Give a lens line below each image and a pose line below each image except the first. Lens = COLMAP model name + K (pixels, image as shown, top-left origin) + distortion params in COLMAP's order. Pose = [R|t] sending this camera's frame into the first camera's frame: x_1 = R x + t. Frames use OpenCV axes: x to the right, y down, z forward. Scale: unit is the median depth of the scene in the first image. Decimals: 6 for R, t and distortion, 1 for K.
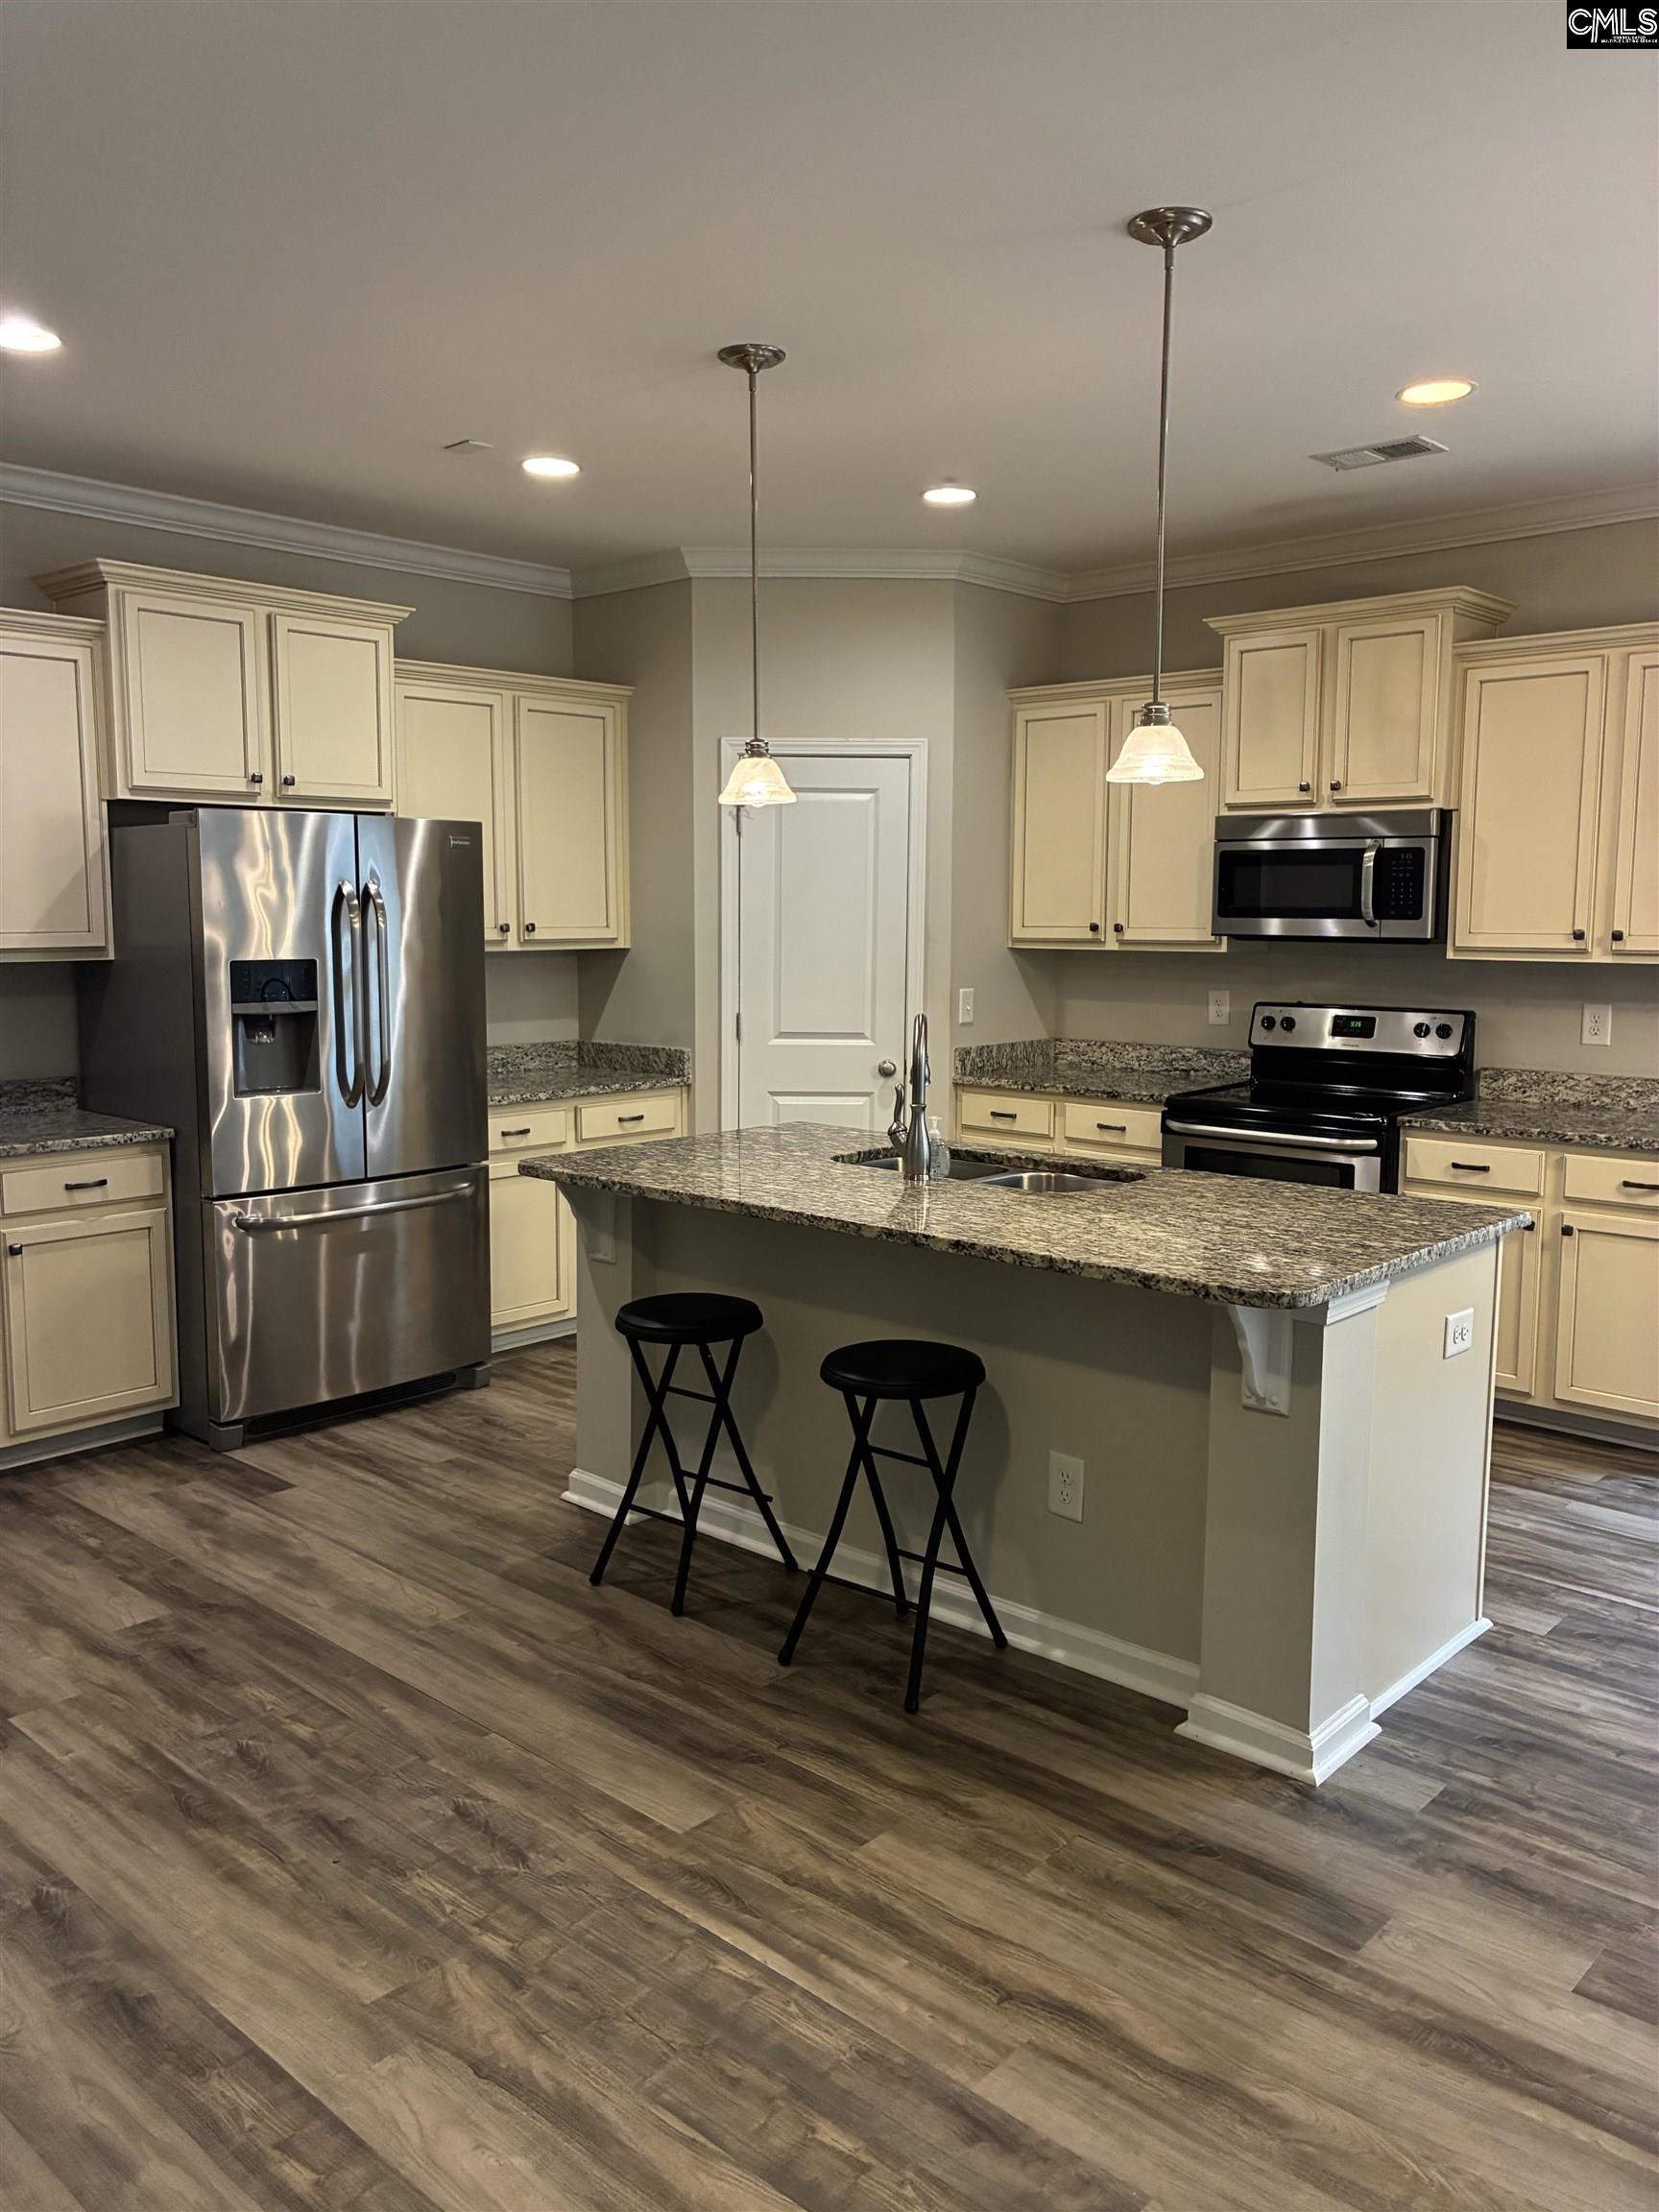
lens RADIAL K [[1674.2, 0, 825.9], [0, 1674.2, 1098.9], [0, 0, 1]] dist [0.049795, -0.078337]
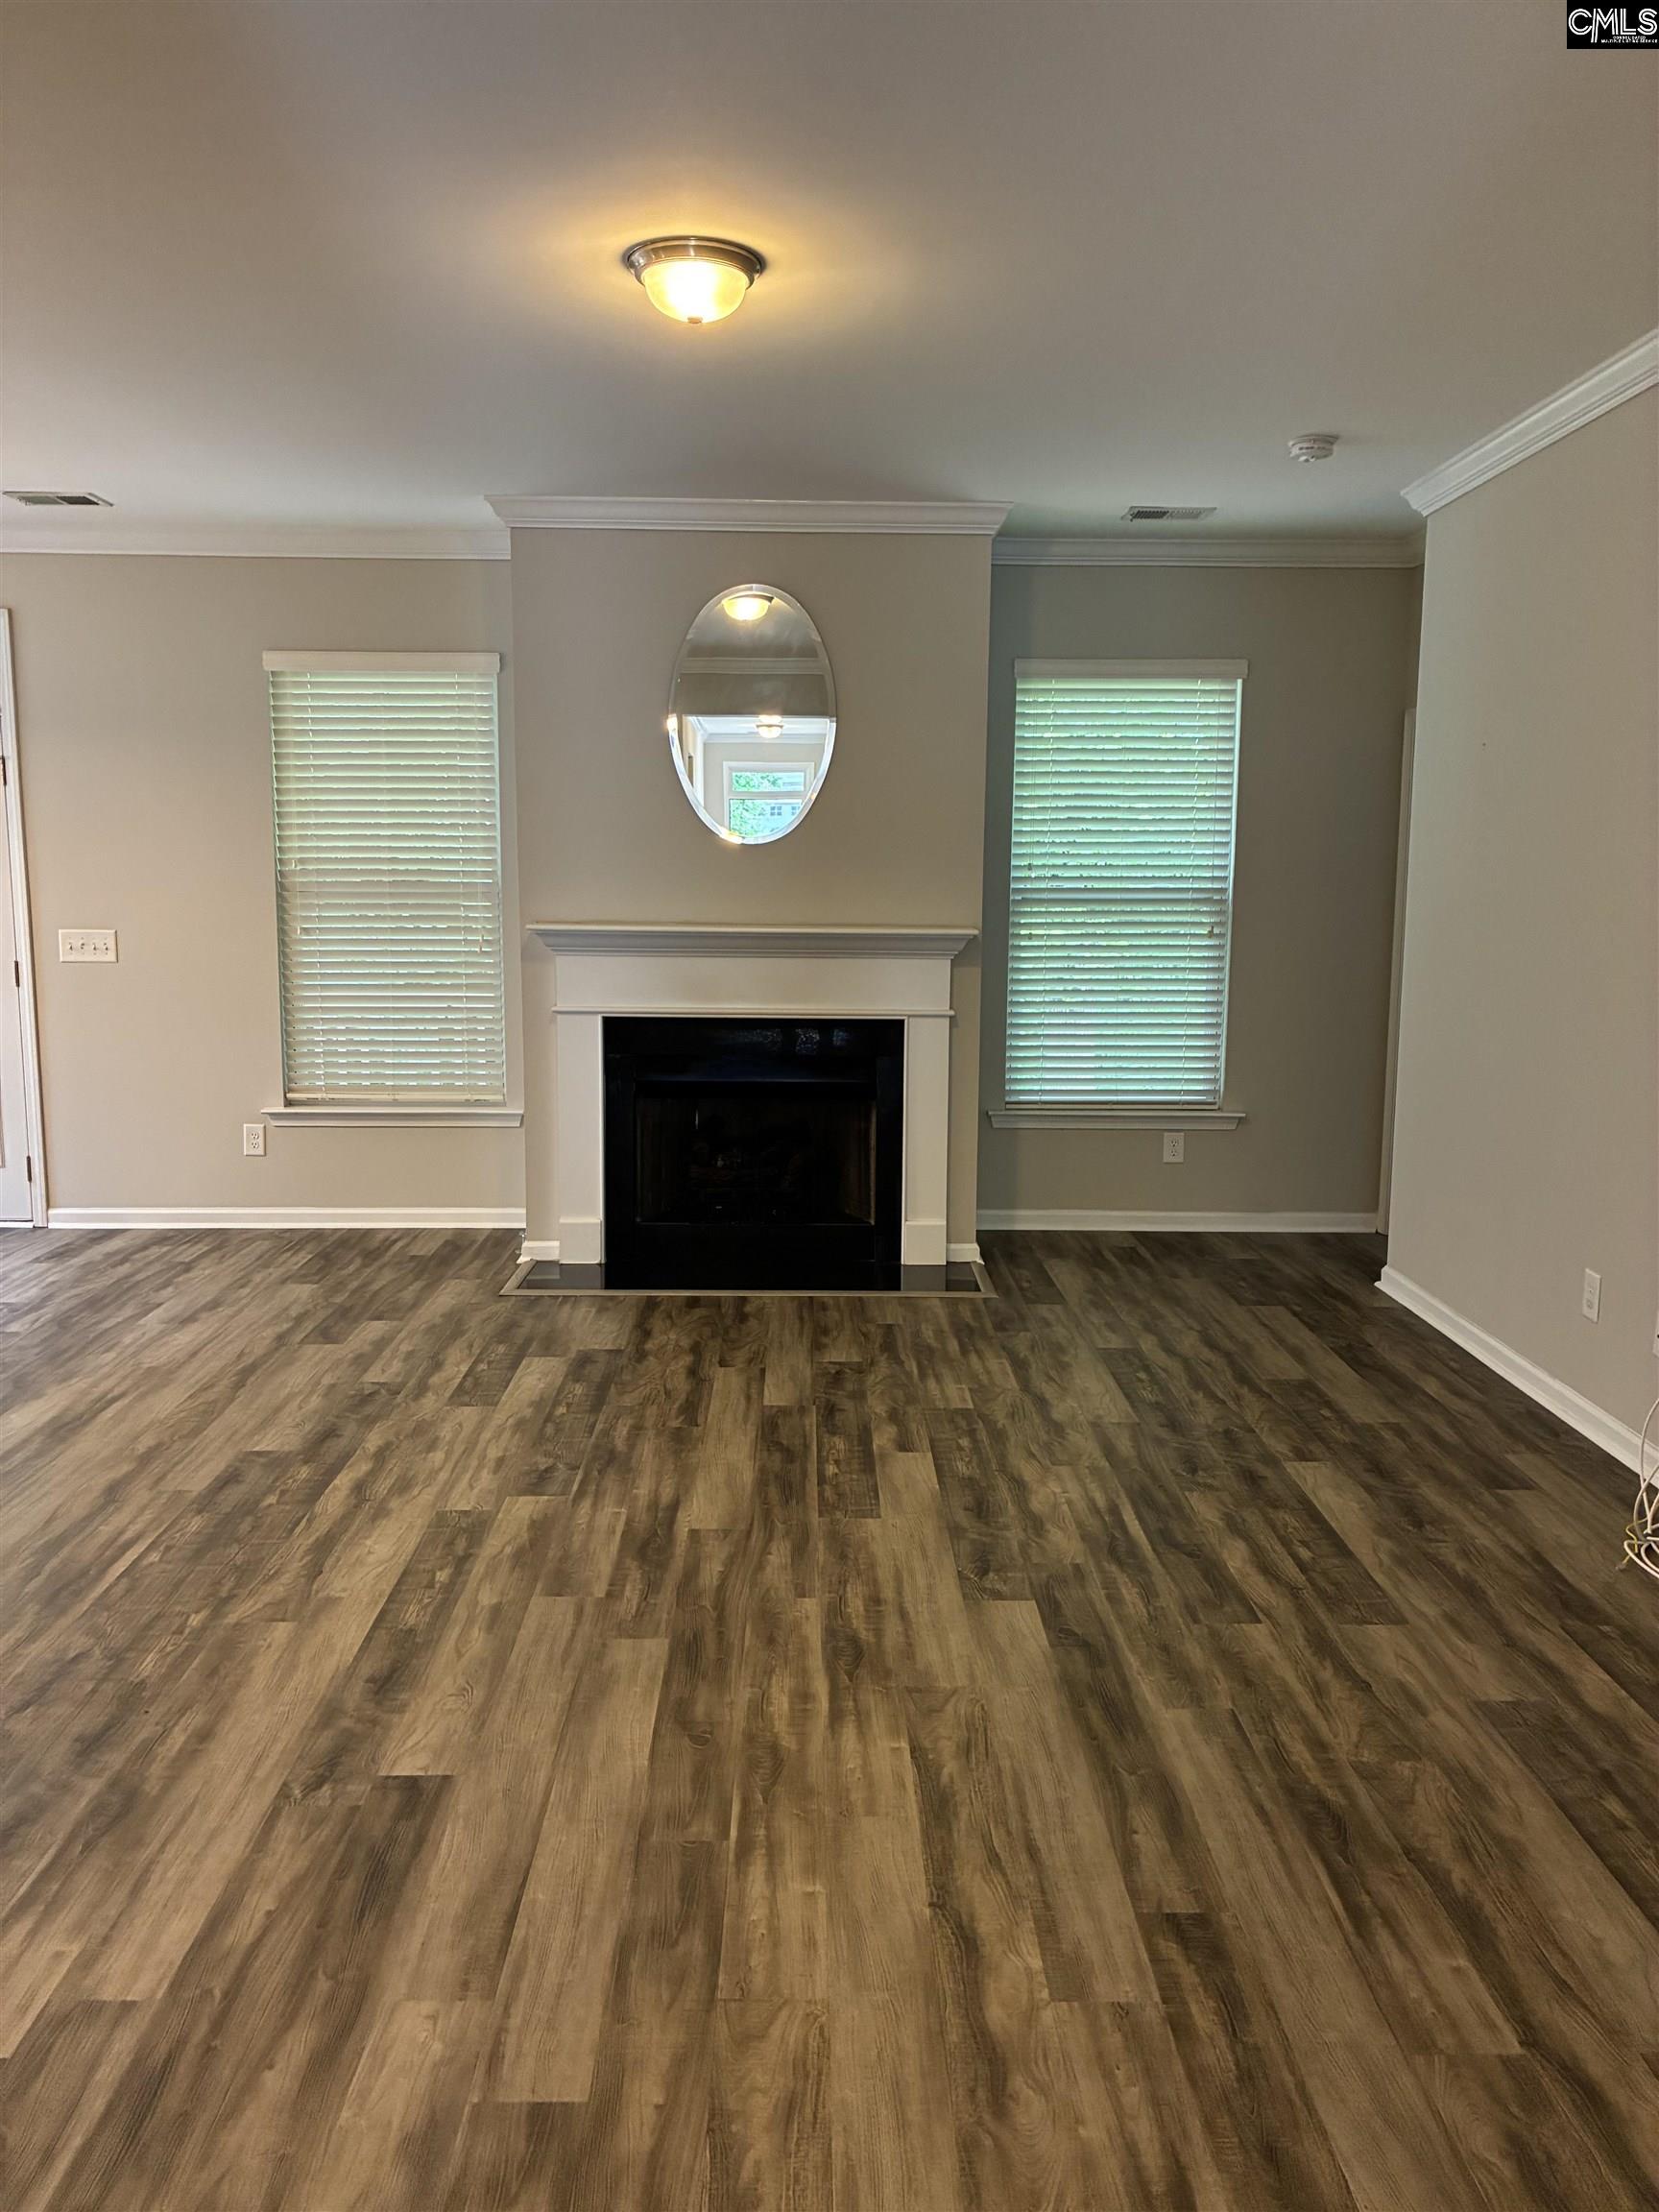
lens RADIAL K [[1674.2, 0, 825.9], [0, 1674.2, 1098.9], [0, 0, 1]] dist [0.049795, -0.078337]
pose [[-0.685880, -0.105816, 0.719980, -1.038948], [0.080547, 0.972254, 0.219625, -0.110077], [-0.723243, 0.208628, -0.658326, 1.020553]]
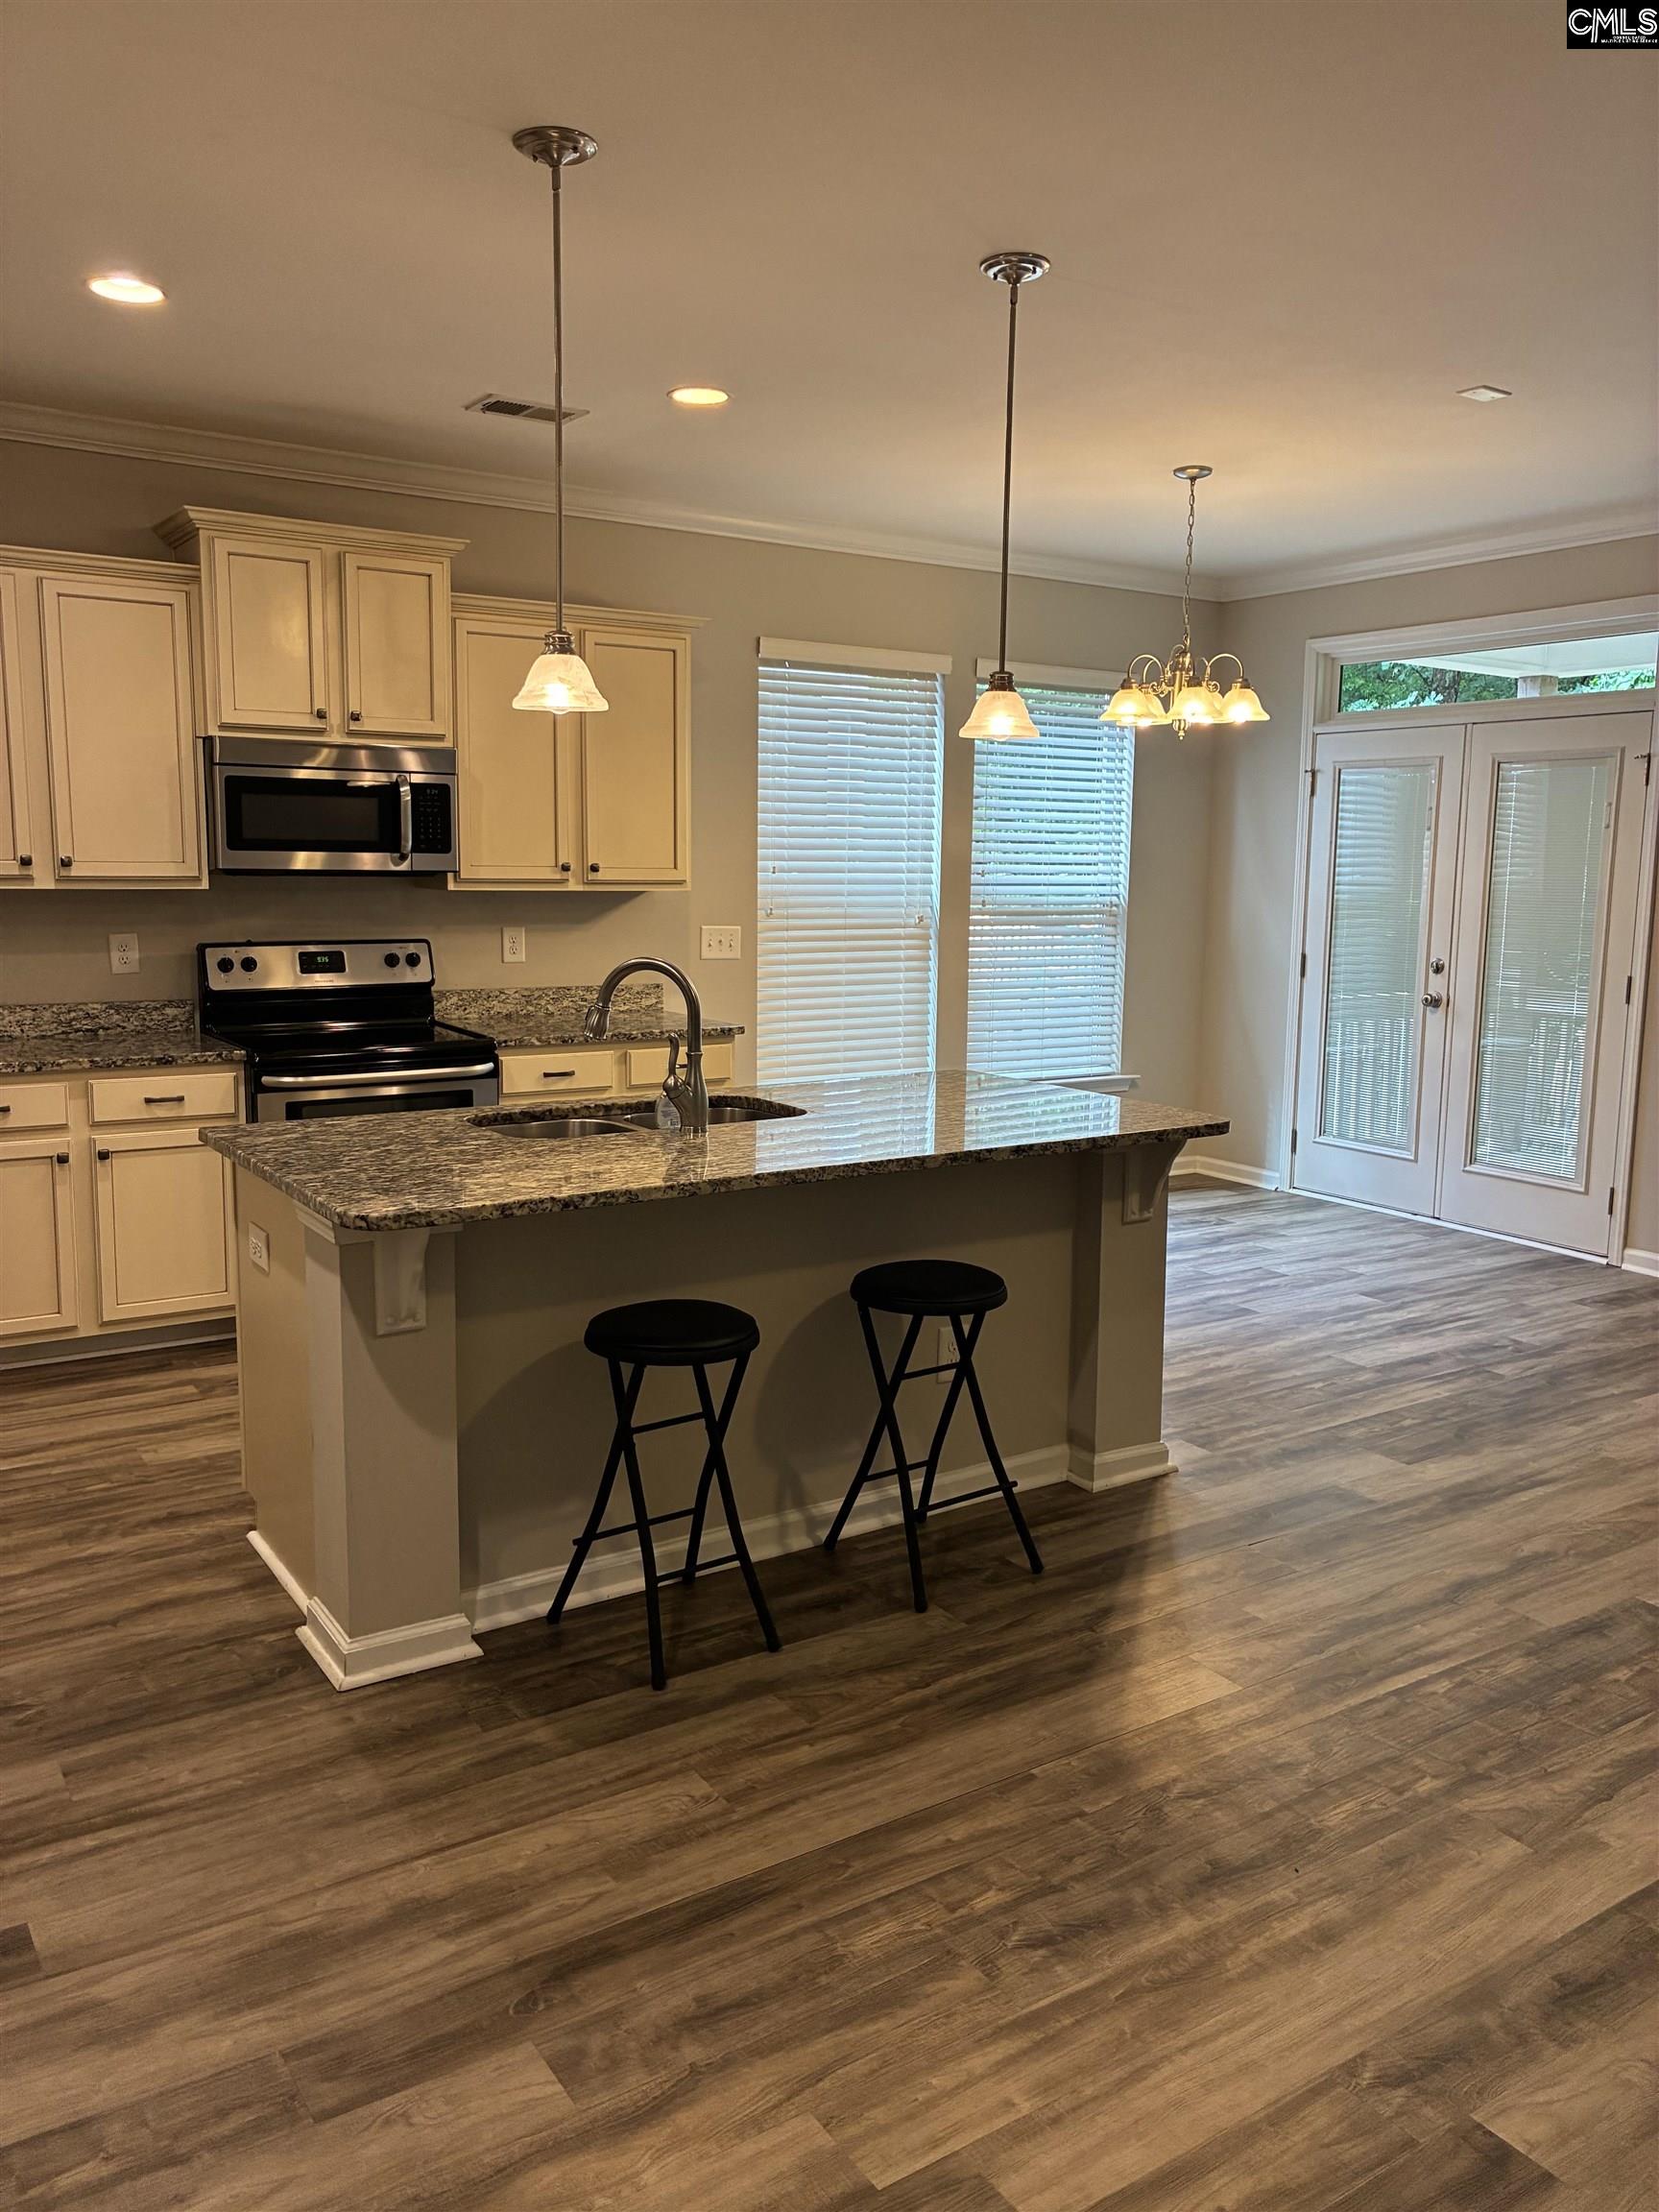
lens RADIAL K [[1674.2, 0, 825.9], [0, 1674.2, 1098.9], [0, 0, 1]] dist [0.049795, -0.078337]
pose [[0.241811, -0.140416, 0.960110, -0.919172], [0.101363, 0.987716, 0.118924, -0.082302], [-0.965015, 0.068563, 0.253073, 0.761627]]
